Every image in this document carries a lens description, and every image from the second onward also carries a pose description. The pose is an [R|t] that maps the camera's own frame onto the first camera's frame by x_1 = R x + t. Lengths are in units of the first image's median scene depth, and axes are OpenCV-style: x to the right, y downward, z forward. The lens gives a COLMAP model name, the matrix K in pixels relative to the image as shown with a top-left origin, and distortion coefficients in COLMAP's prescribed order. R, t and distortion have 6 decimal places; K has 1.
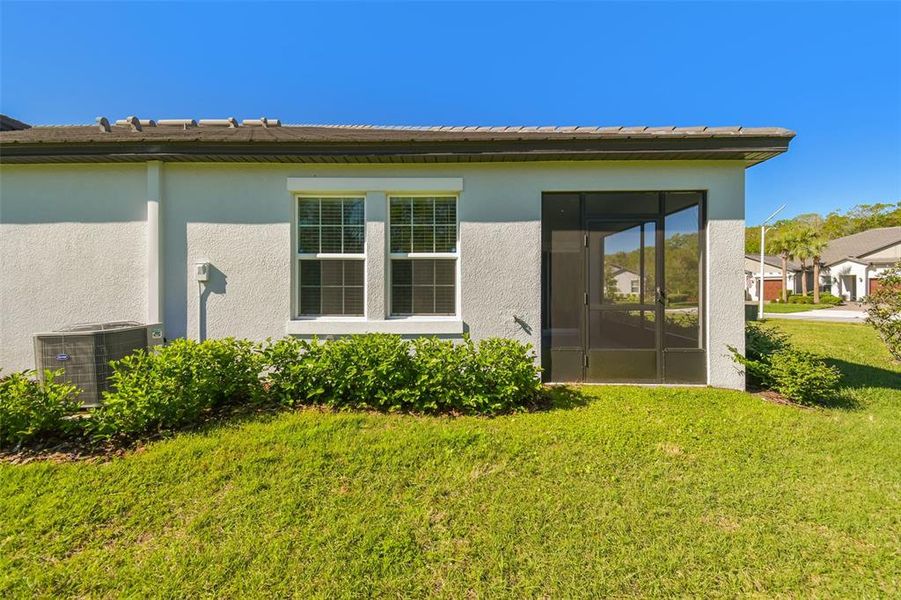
lens RADIAL K [[404.1, 0, 449.8], [0, 404.1, 296.9], [0, 0, 1]] dist [0.015989, -0.004225]
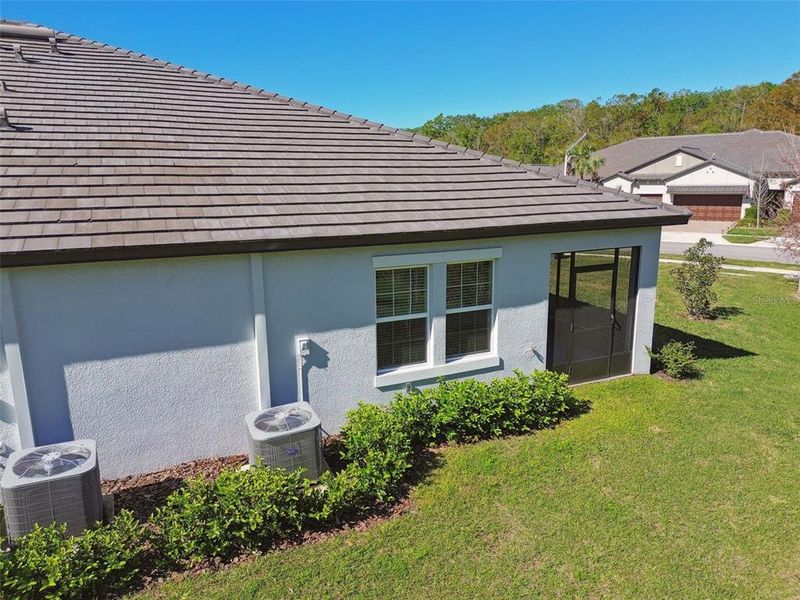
lens RADIAL K [[568.1, 0, 401.3], [0, 568.1, 308.2], [0, 0, 1]] dist [0.051566, -0.039012]
pose [[0.897935, -0.108446, 0.426559, -0.998797], [0.023580, 0.979631, 0.199419, -0.458046], [-0.439497, -0.169007, 0.882201, -0.447768]]
